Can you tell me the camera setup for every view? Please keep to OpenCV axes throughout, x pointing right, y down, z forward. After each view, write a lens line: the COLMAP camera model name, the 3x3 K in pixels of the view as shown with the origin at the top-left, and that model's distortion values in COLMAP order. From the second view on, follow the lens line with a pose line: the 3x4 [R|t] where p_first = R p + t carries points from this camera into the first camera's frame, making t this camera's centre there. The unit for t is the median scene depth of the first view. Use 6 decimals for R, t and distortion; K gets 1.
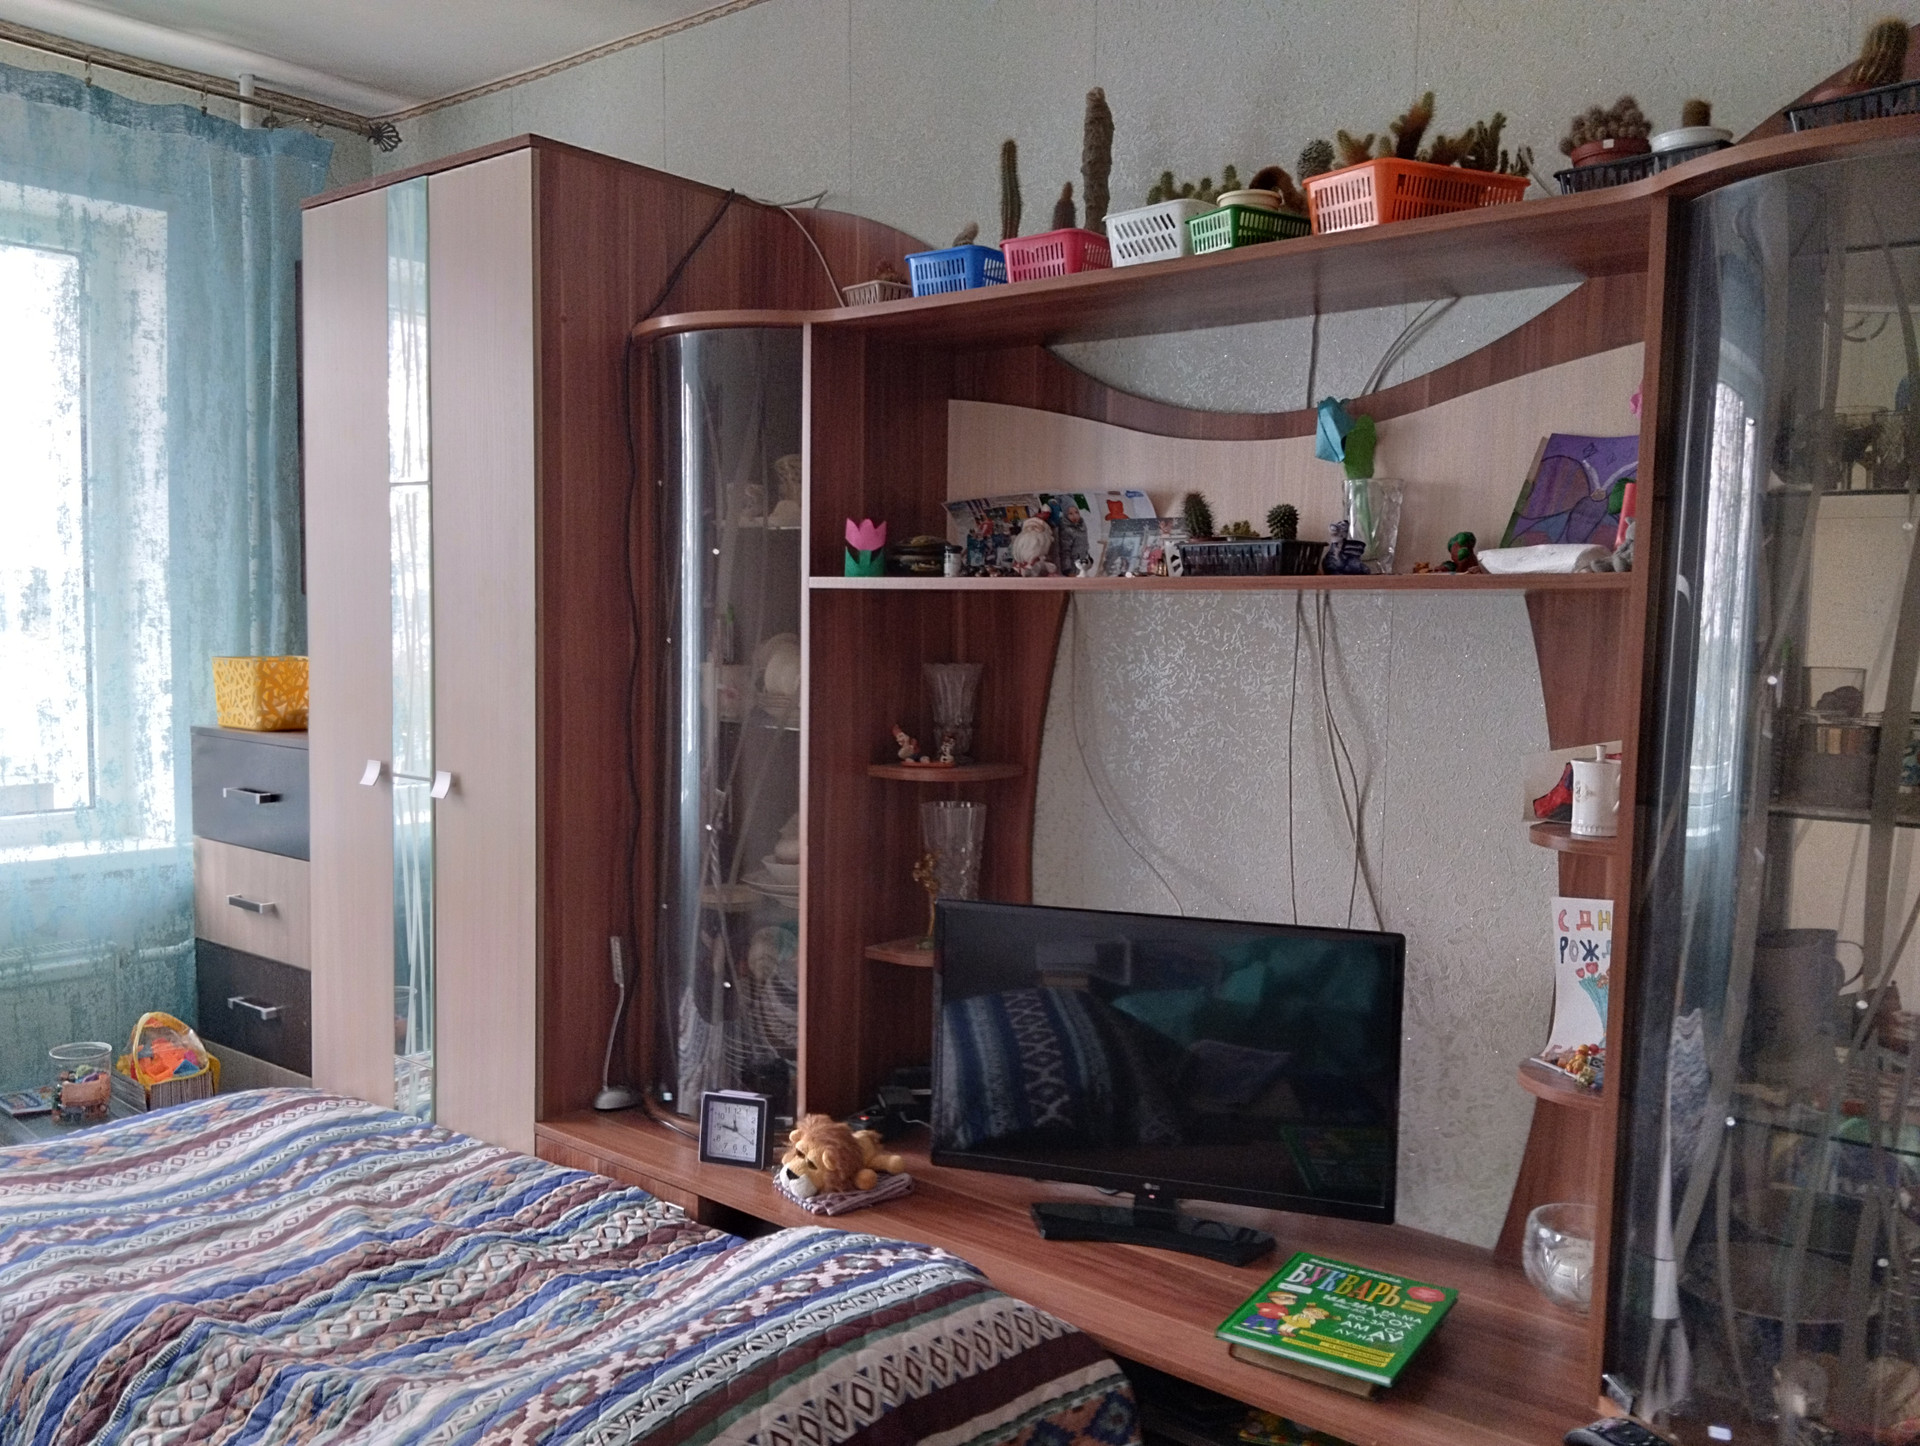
lens RADIAL K [[1601.5, 0, 956.3], [0, 1601.5, 708.3], [0, 0, 1]] dist [0.055500, -0.108814]
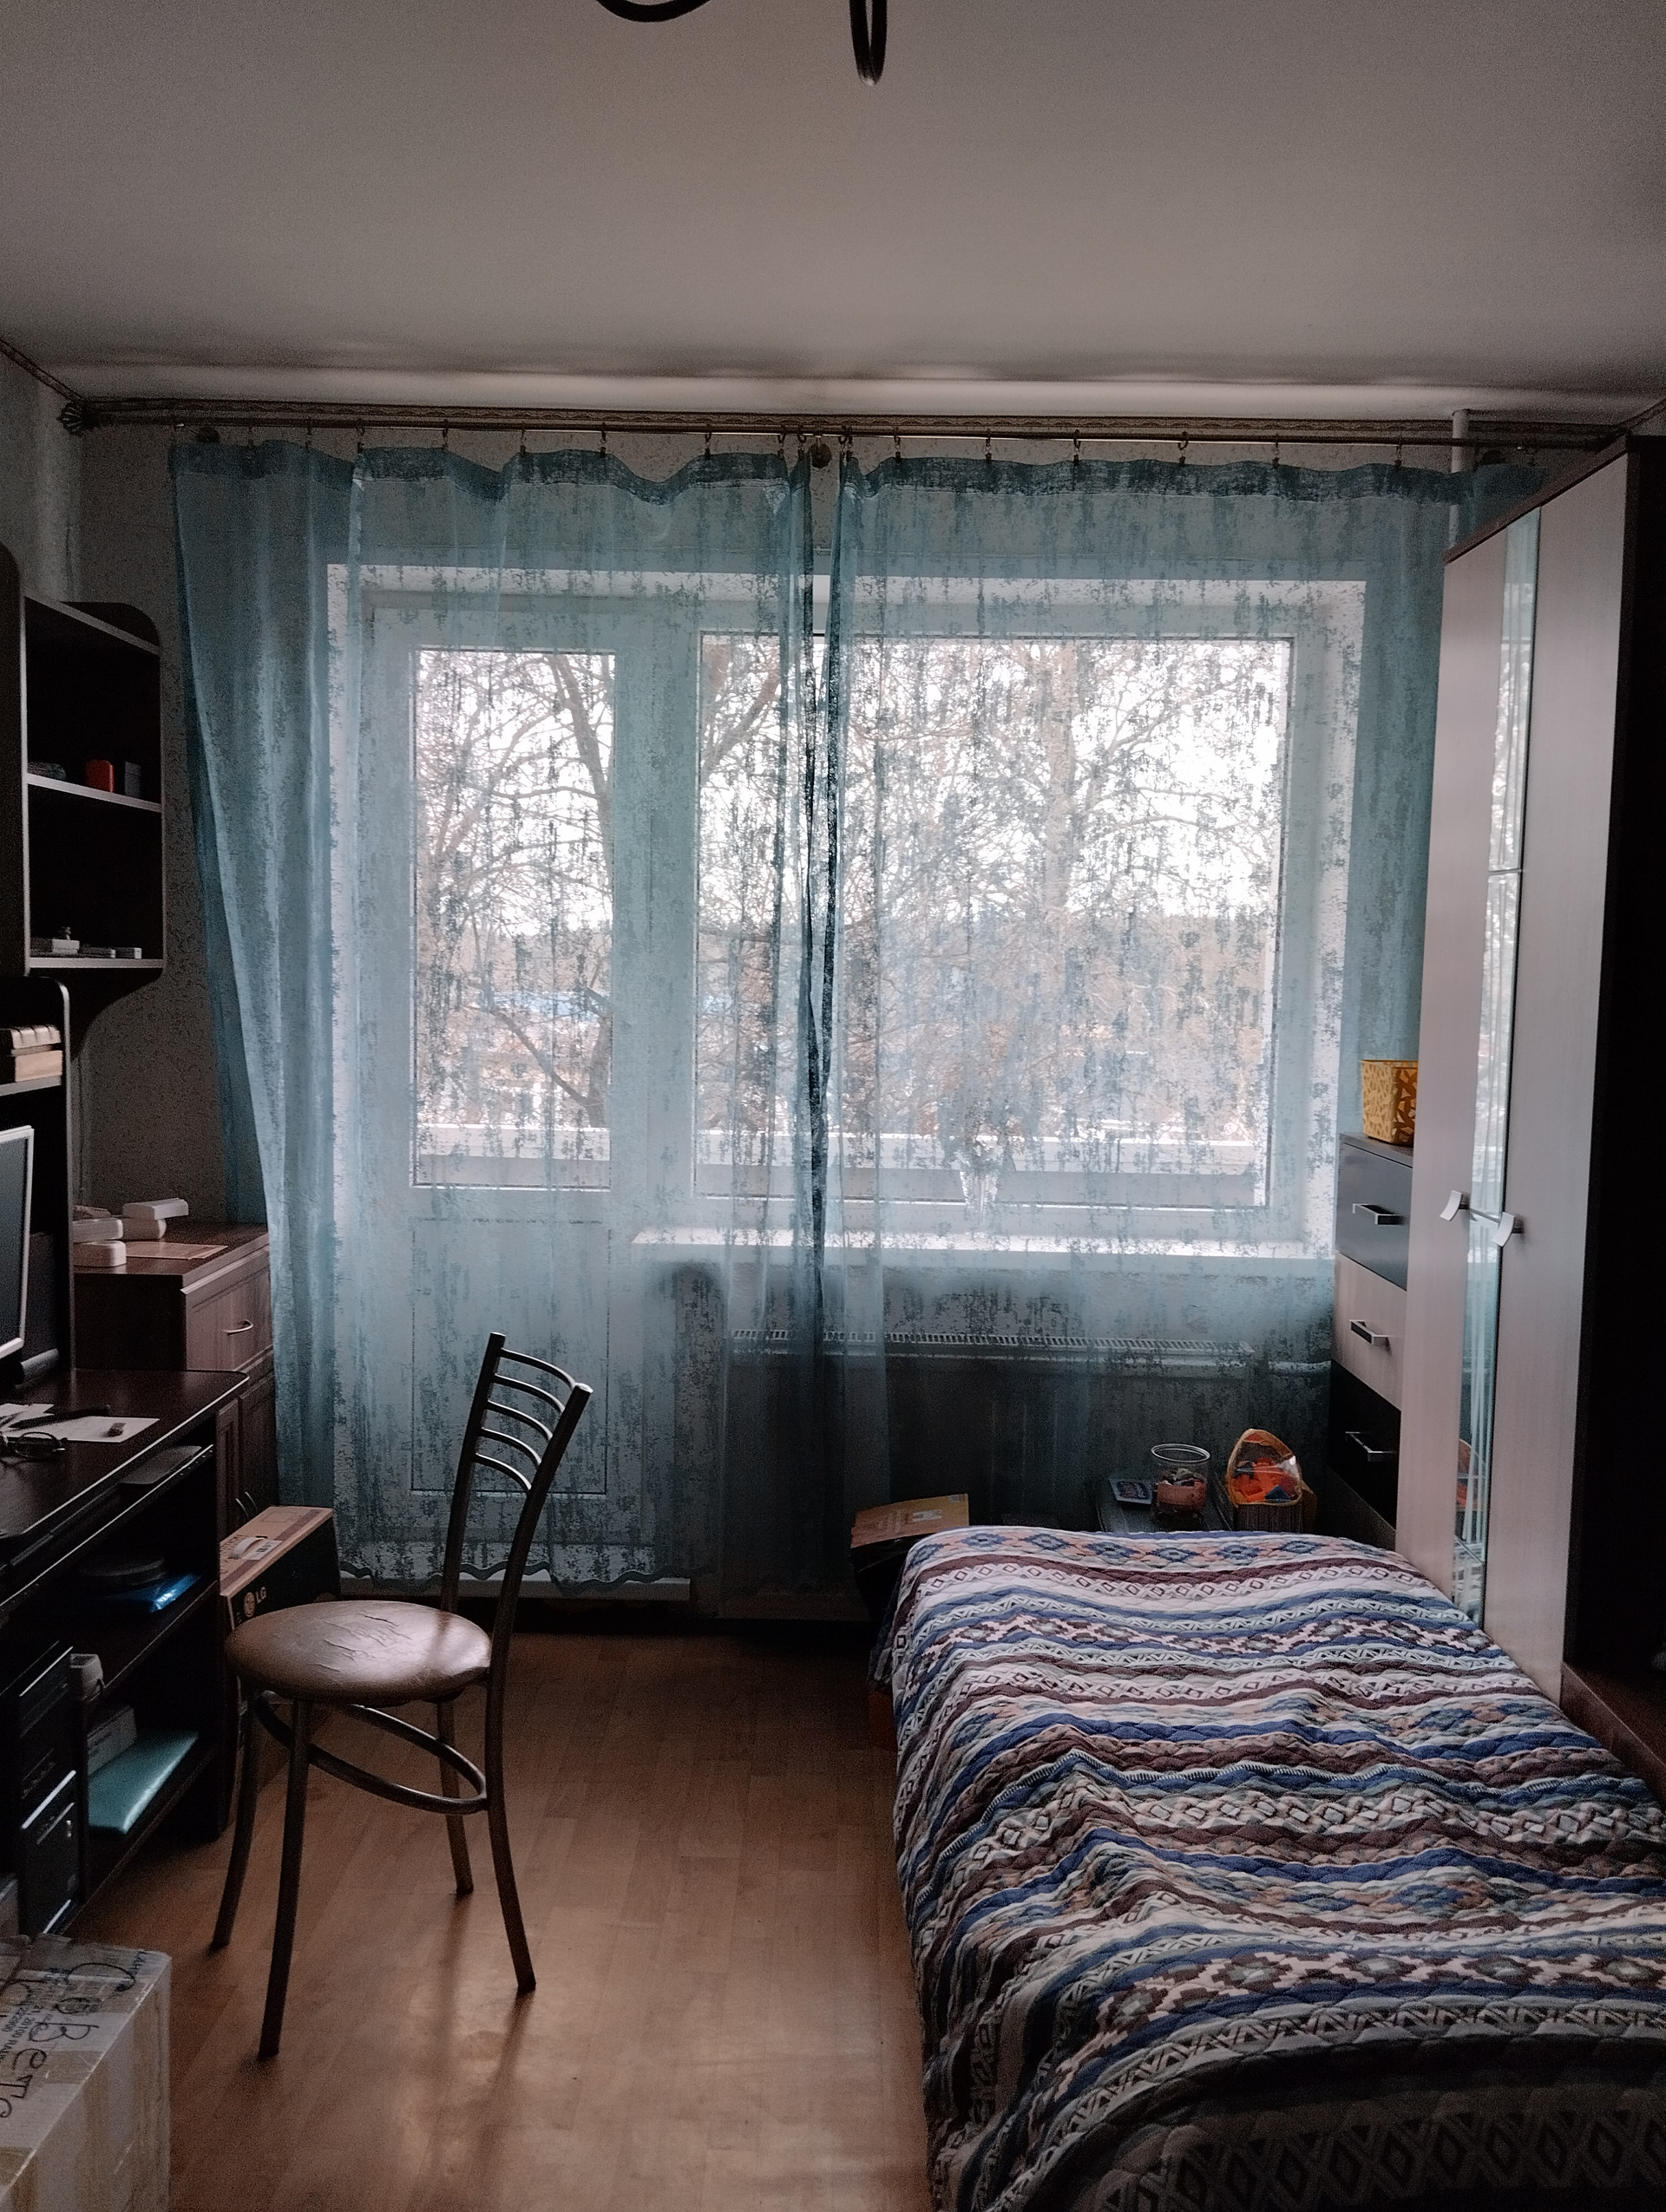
lens RADIAL K [[1845.4, 0, 797.4], [0, 1845.4, 1069.1], [0, 0, 1]] dist [0.055500, -0.108814]
pose [[0.622663, 0.048292, -0.780998, 0.242170], [-0.054582, 0.998343, 0.018215, -0.040649], [0.780584, 0.031287, 0.624267, 0.120538]]
